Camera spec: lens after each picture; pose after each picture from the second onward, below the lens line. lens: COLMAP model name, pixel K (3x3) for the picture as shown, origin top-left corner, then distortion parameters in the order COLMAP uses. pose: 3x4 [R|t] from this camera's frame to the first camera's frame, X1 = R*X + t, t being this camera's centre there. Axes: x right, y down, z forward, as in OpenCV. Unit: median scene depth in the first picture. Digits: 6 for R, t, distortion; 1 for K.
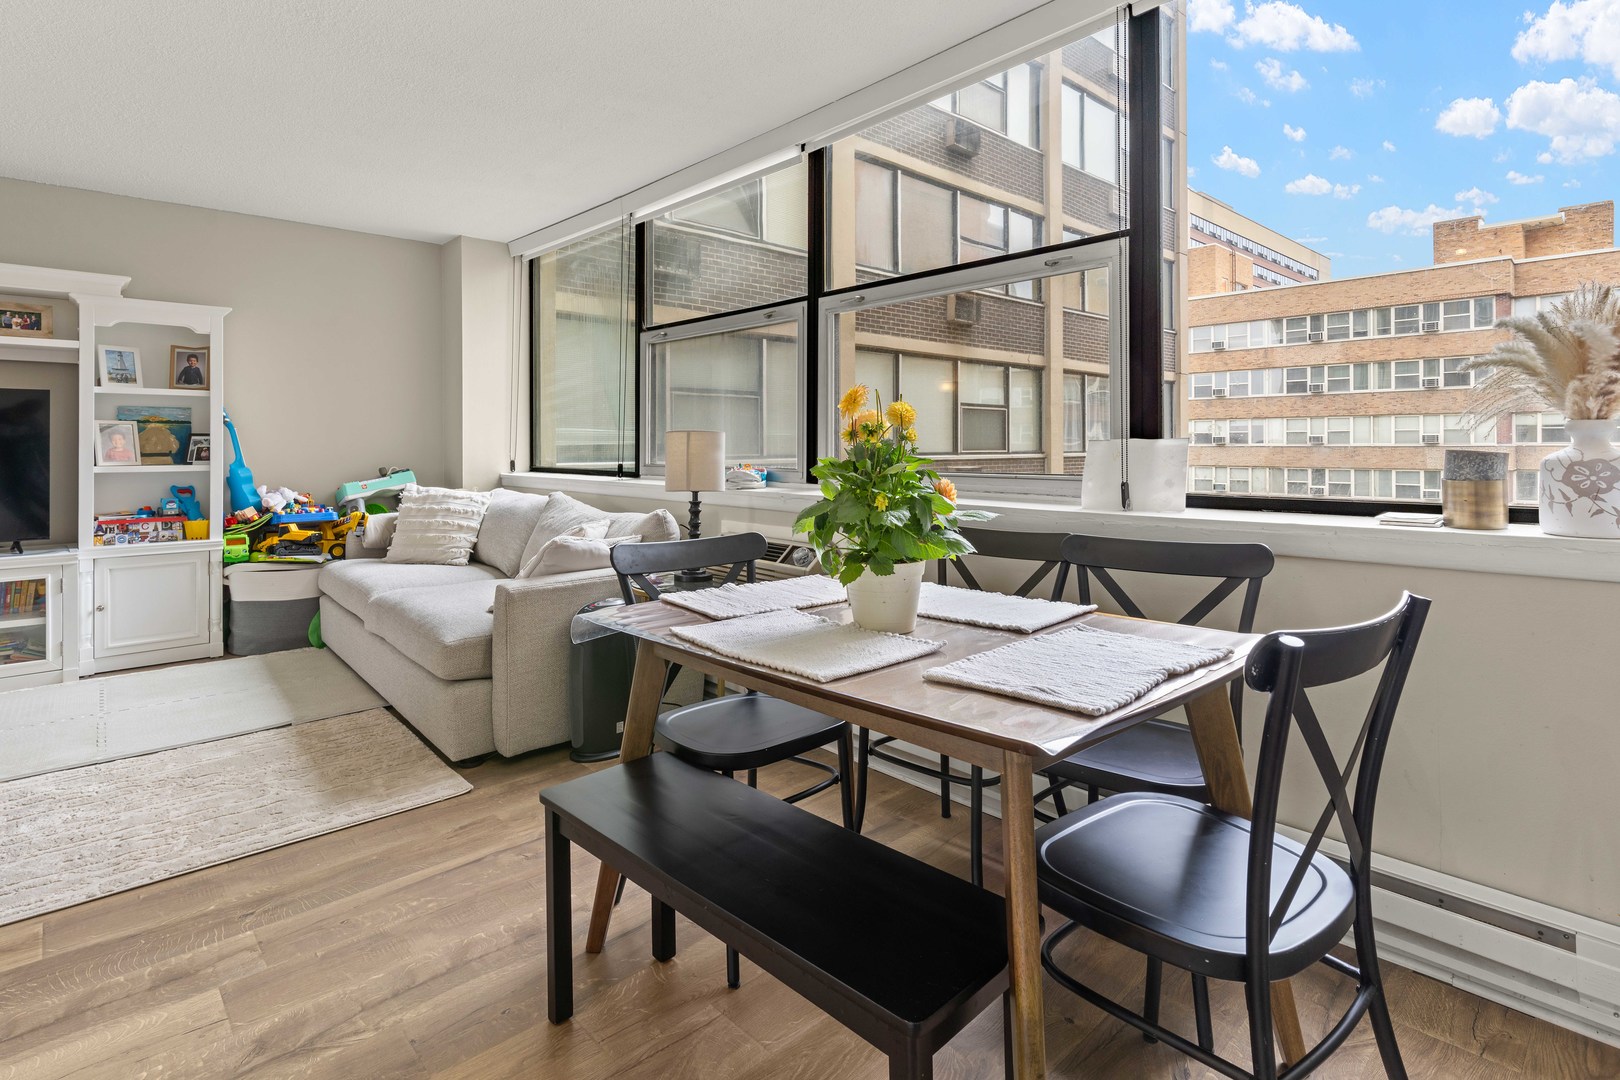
lens RADIAL K [[794.4, 0, 753.5], [0, 794.4, 436.2], [0, 0, 1]] dist [-0.001358, -0.000634]
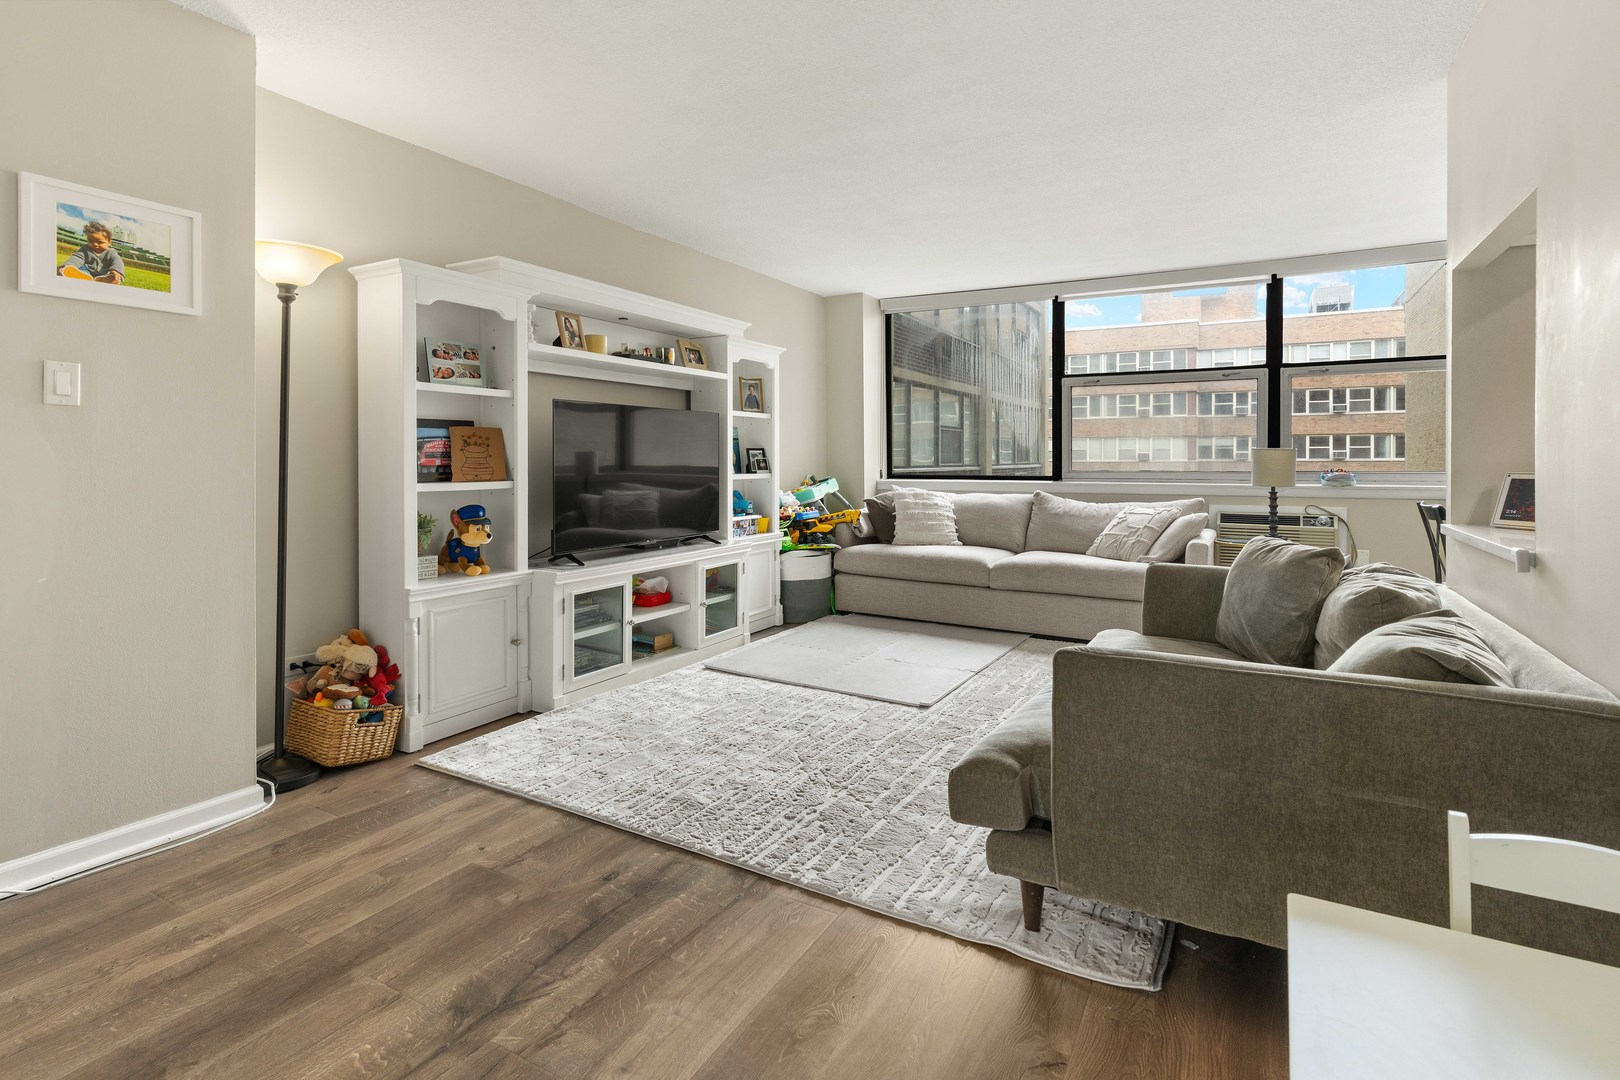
lens RADIAL K [[771.2, 0, 779.7], [0, 771.2, 463.2], [0, 0, 1]] dist [-0.001787, -0.000189]
pose [[0.950382, 0.000118, 0.311086, -1.025336], [-0.004789, 0.999887, 0.014250, 0.002266], [-0.311049, -0.015033, 0.950275, -0.159521]]
